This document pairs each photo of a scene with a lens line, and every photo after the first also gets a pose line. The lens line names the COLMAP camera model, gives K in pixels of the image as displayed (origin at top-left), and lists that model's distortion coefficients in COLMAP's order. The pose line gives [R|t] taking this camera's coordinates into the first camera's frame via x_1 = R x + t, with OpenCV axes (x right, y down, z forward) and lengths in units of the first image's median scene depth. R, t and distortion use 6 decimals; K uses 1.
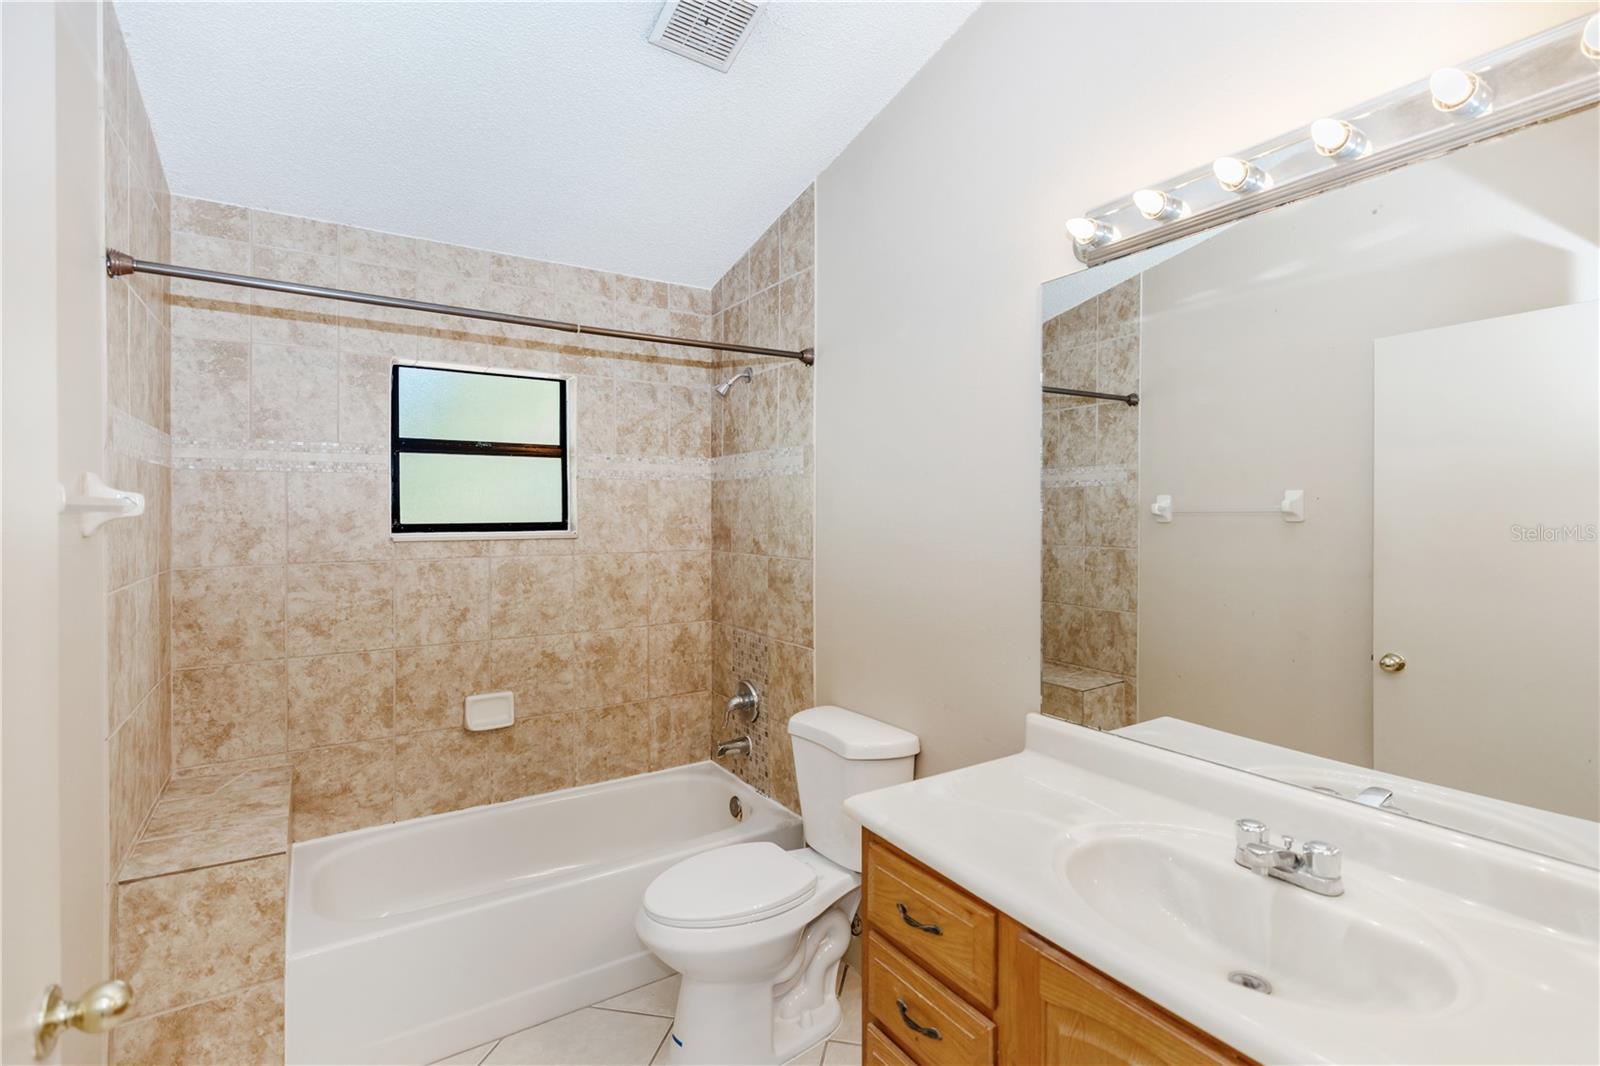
lens RADIAL K [[735.9, 0, 810.0], [0, 735.9, 538.5], [0, 0, 1]] dist [0.001790, -0.000135]
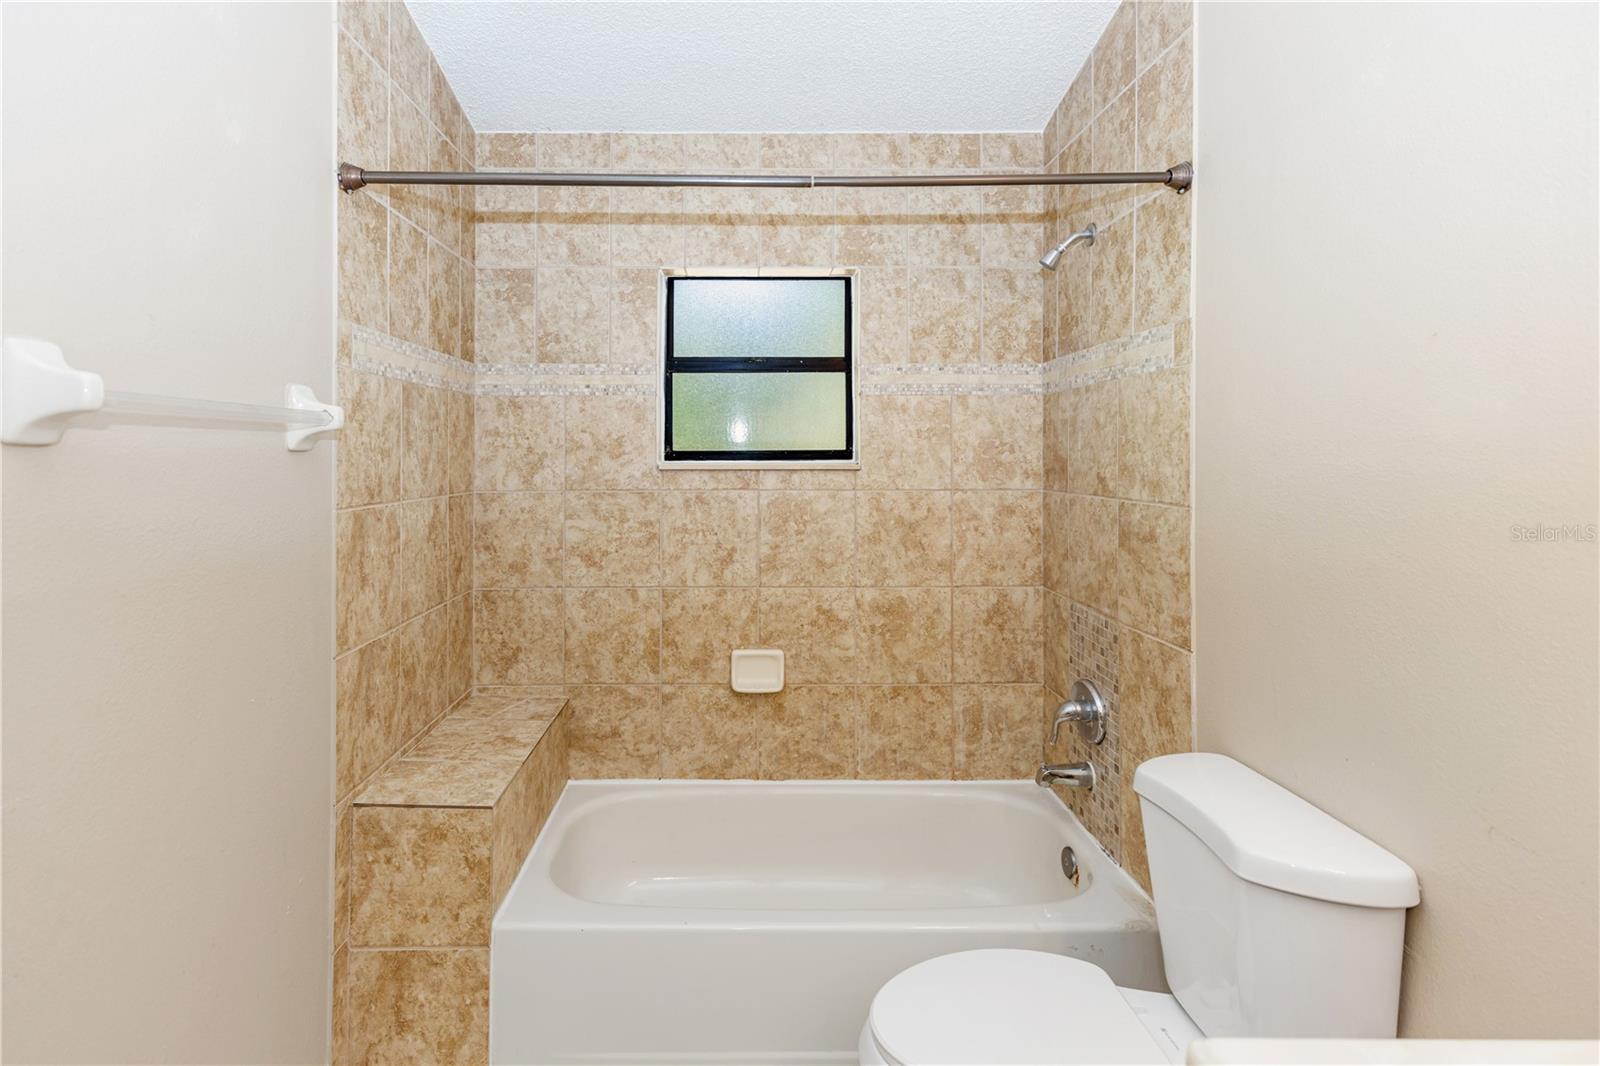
lens RADIAL K [[769.0, 0, 746.1], [0, 769.0, 458.5], [0, 0, 1]] dist [0.002184, 0.000135]
pose [[0.839210, 0.003060, -0.543799, 0.039624], [-0.019364, 0.999518, -0.024260, 0.010961], [0.543463, 0.030889, 0.838865, 0.245636]]
